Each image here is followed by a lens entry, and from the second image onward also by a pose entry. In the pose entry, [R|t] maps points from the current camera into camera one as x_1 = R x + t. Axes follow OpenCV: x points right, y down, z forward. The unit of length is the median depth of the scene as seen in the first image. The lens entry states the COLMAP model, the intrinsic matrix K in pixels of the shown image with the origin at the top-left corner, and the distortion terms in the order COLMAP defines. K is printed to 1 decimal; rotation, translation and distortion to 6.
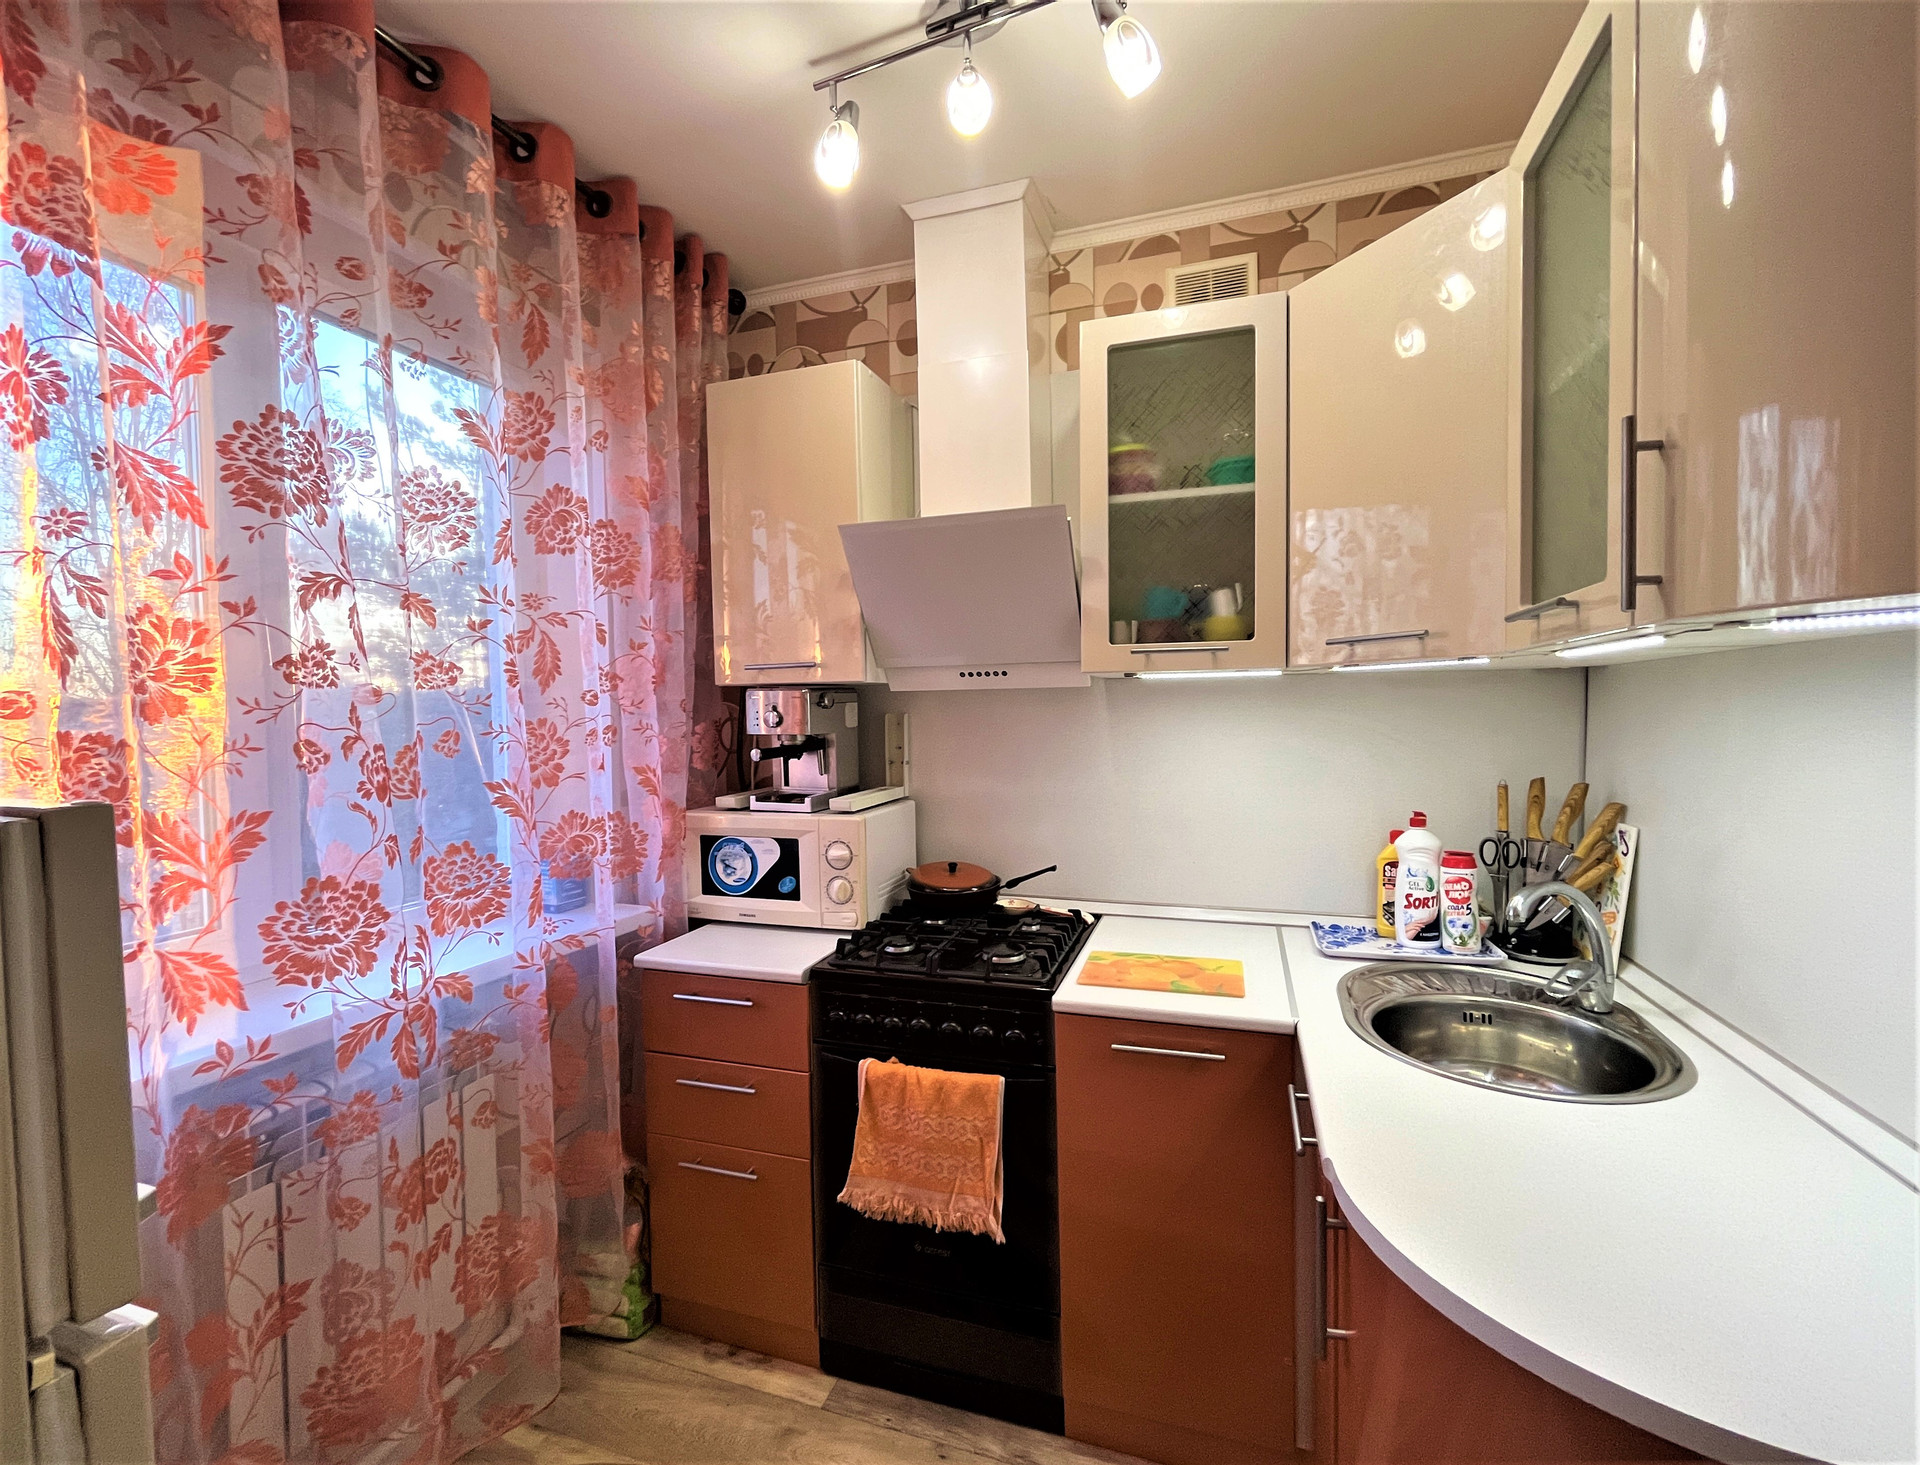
lens RADIAL K [[813.8, 0, 962.7], [0, 813.8, 739.9], [0, 0, 1]] dist [-0.001498, 0.000213]
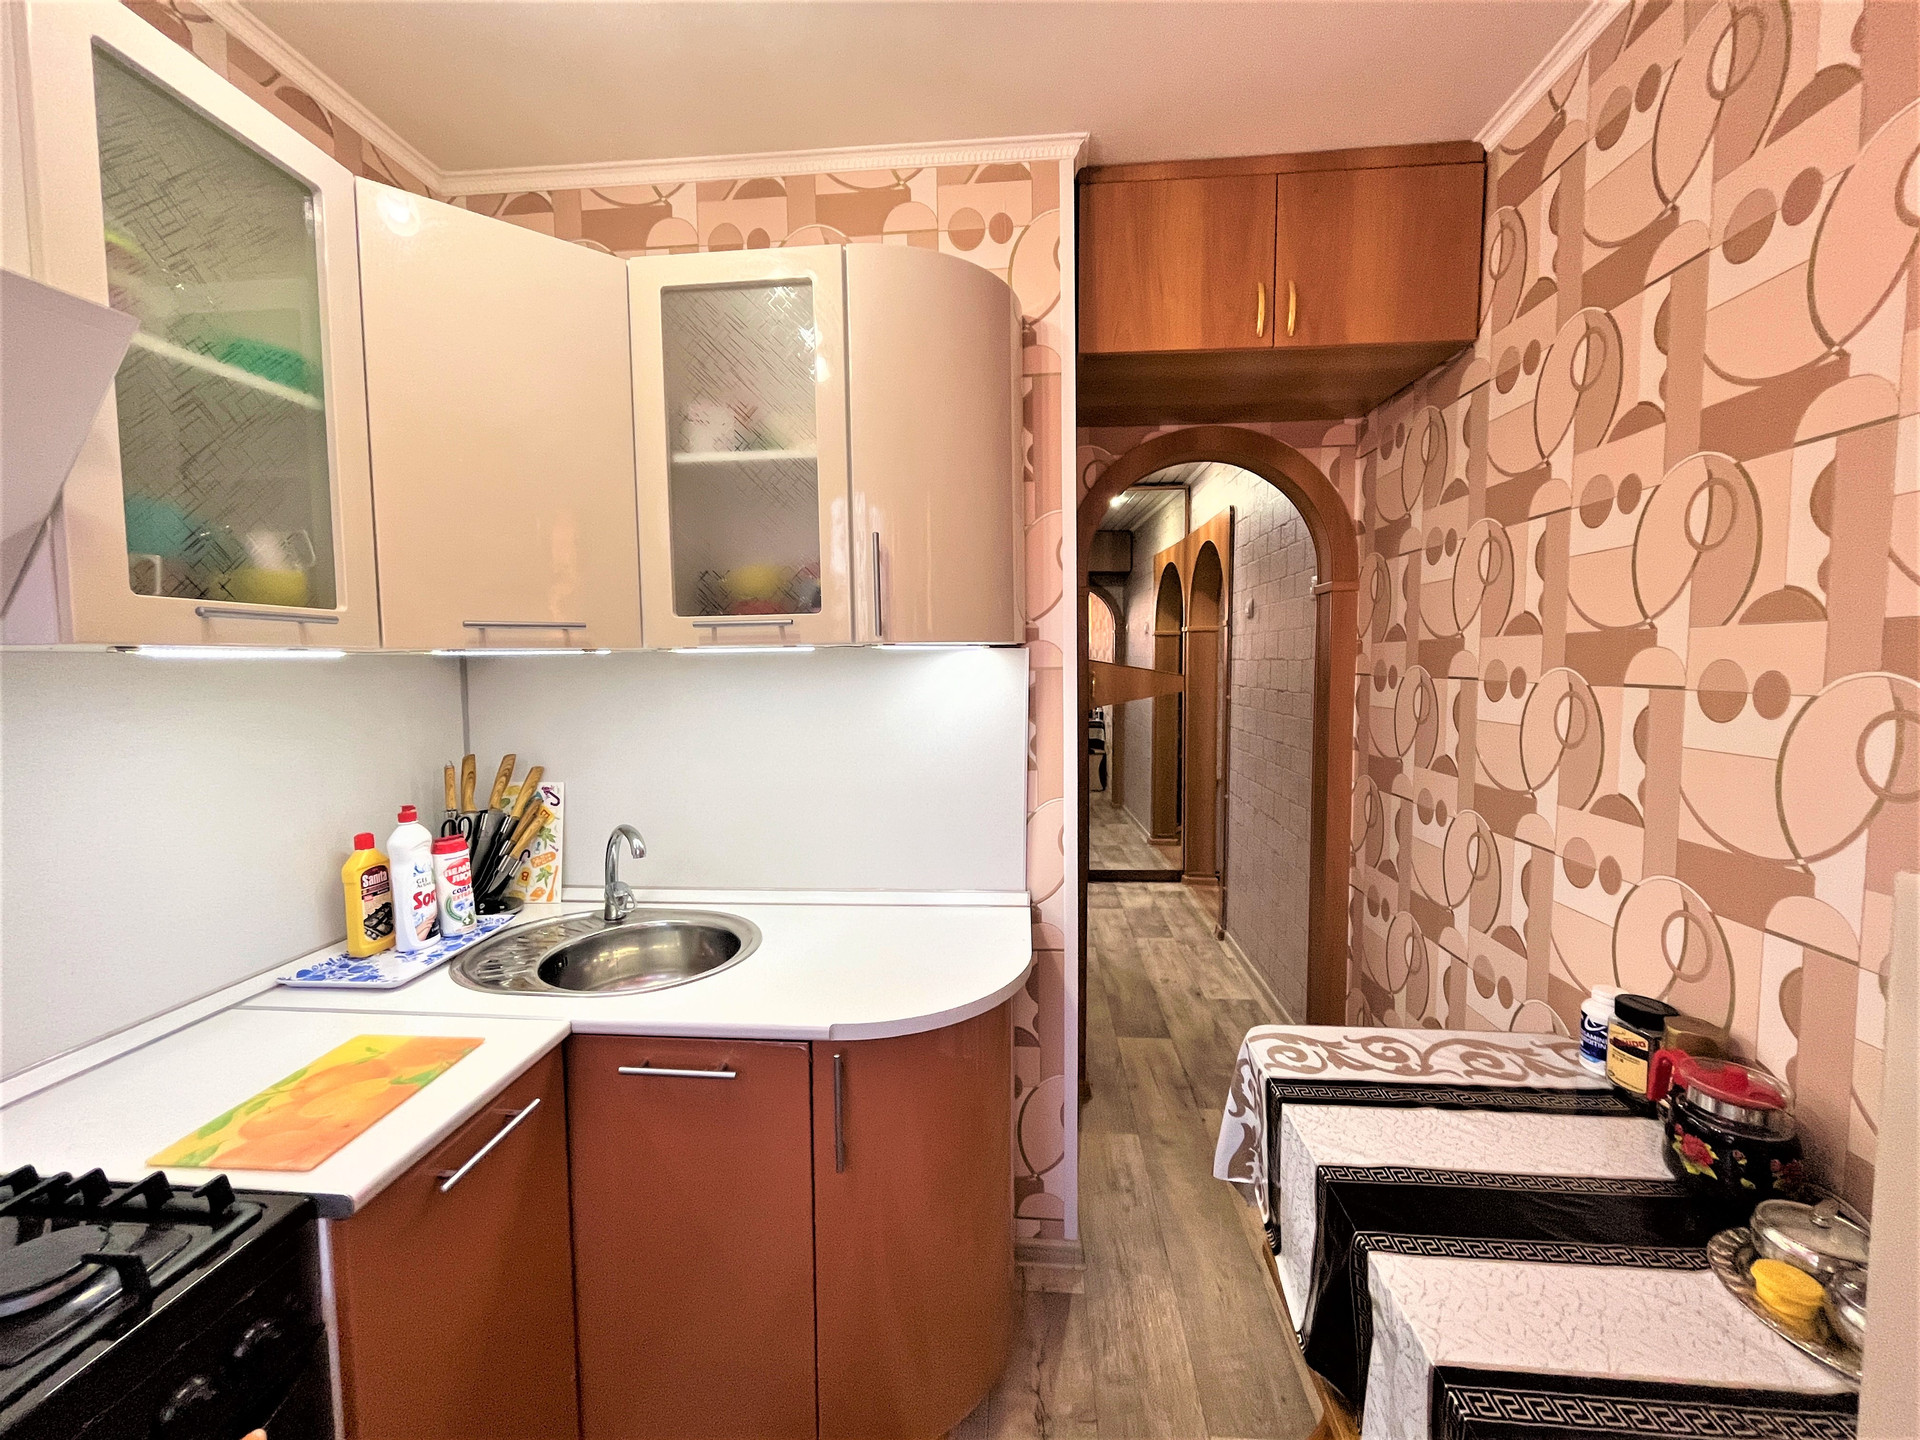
lens RADIAL K [[770.9, 0, 957.4], [0, 770.9, 712.9], [0, 0, 1]] dist [0.003171, -0.000080]
pose [[-0.228721, -0.046379, 0.972387, -0.480452], [0.057377, 0.996486, 0.061024, -0.038839], [-0.971800, 0.069750, -0.225256, 0.618923]]
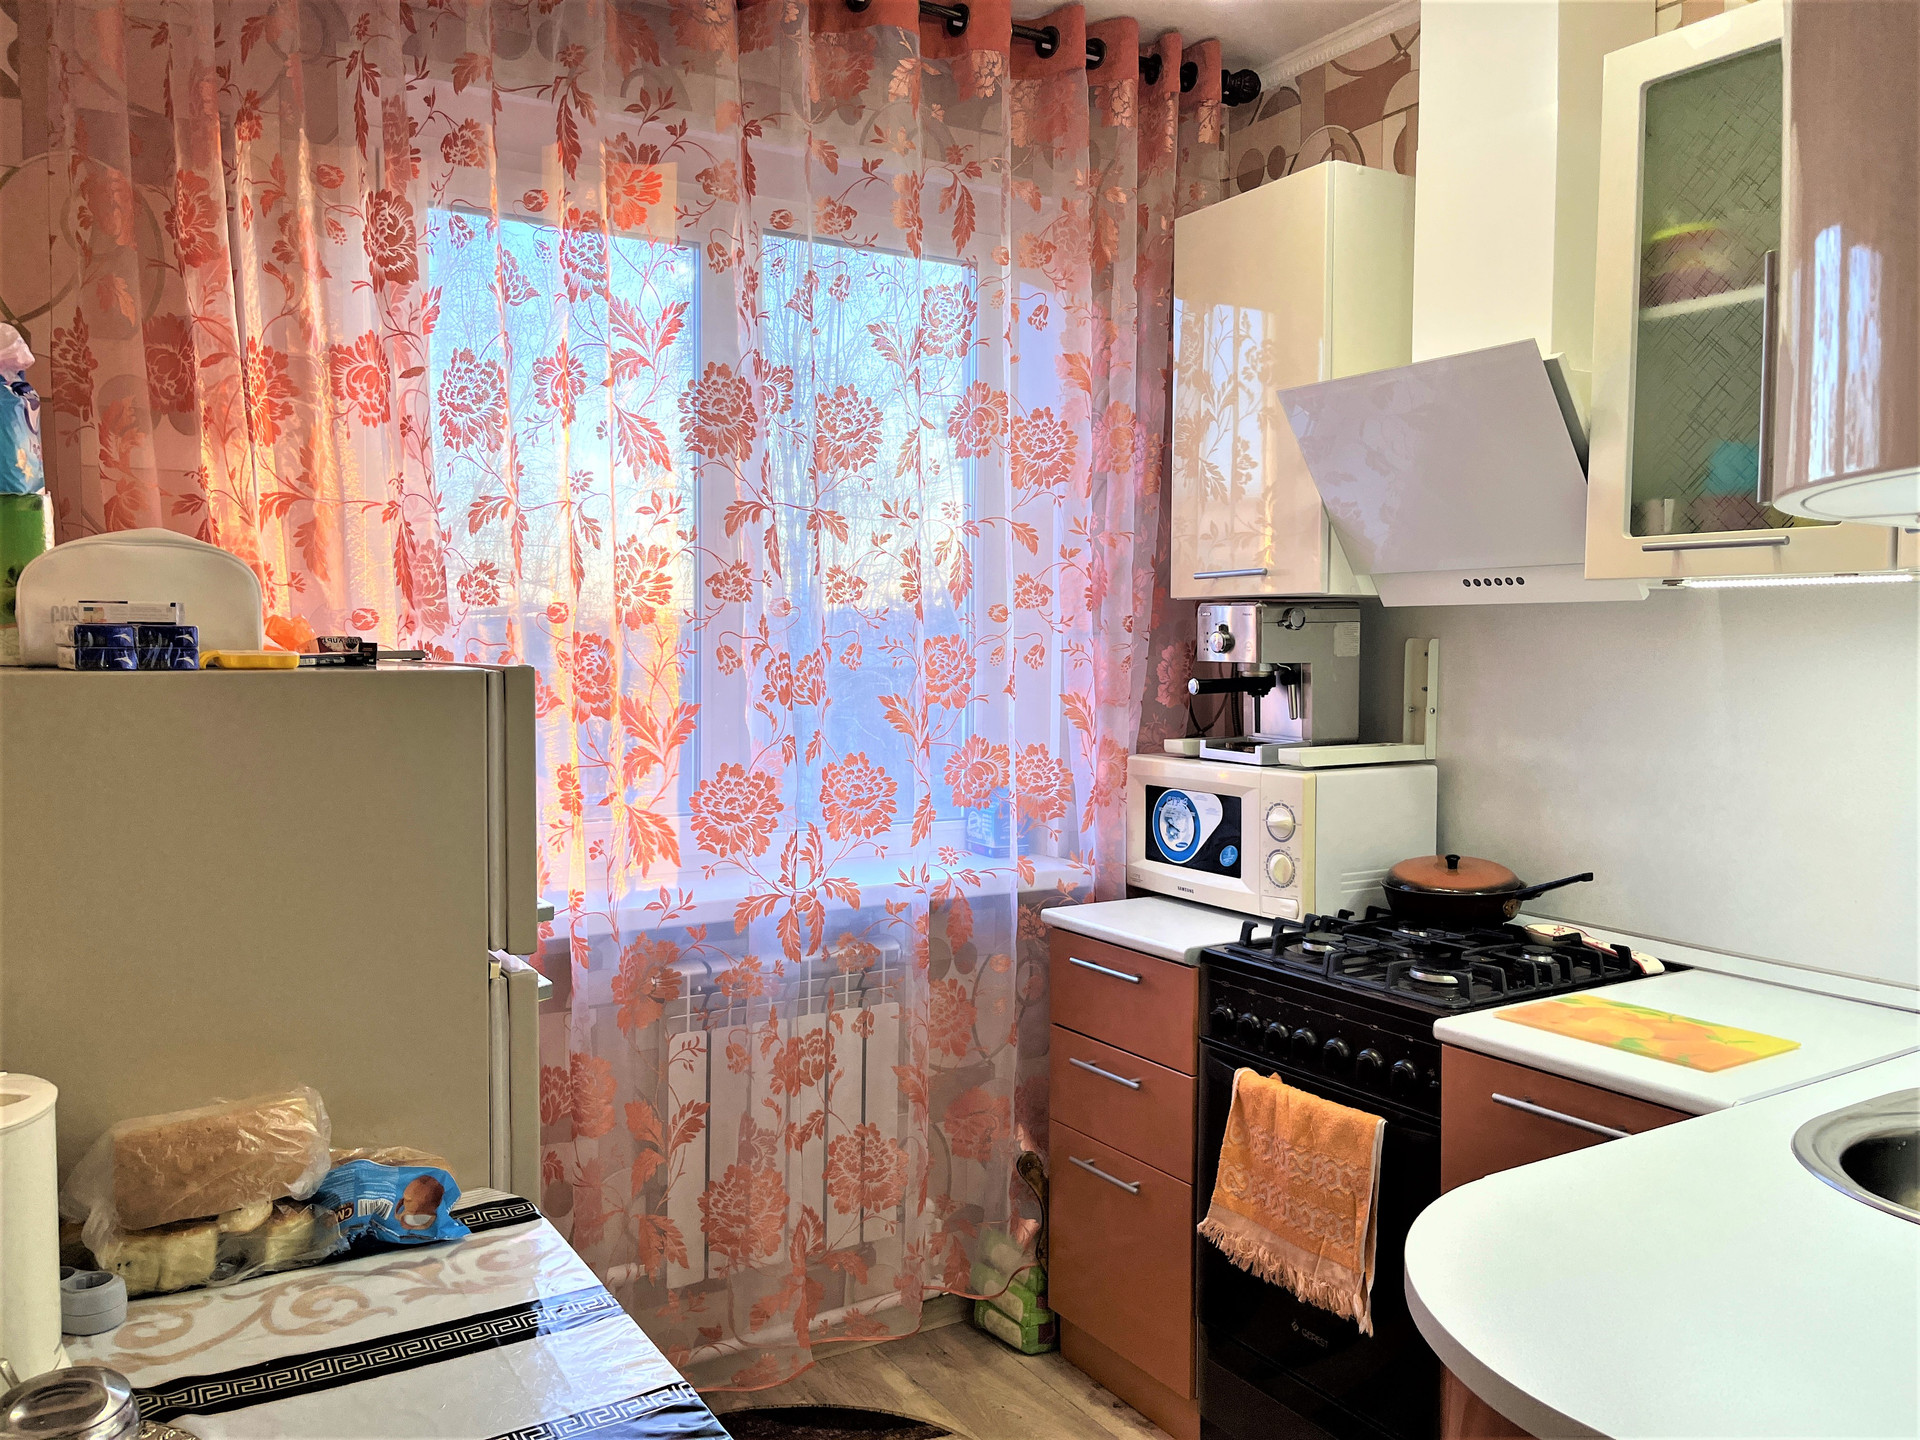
lens RADIAL K [[1463.4, 0, 968.4], [0, 1463.4, 715.5], [0, 0, 1]] dist [0.079226, -0.108790]
pose [[0.767011, 0.050785, -0.639621, 0.585843], [-0.042695, 0.998693, 0.028097, 0.018630], [0.640212, 0.005758, 0.768177, -0.286354]]
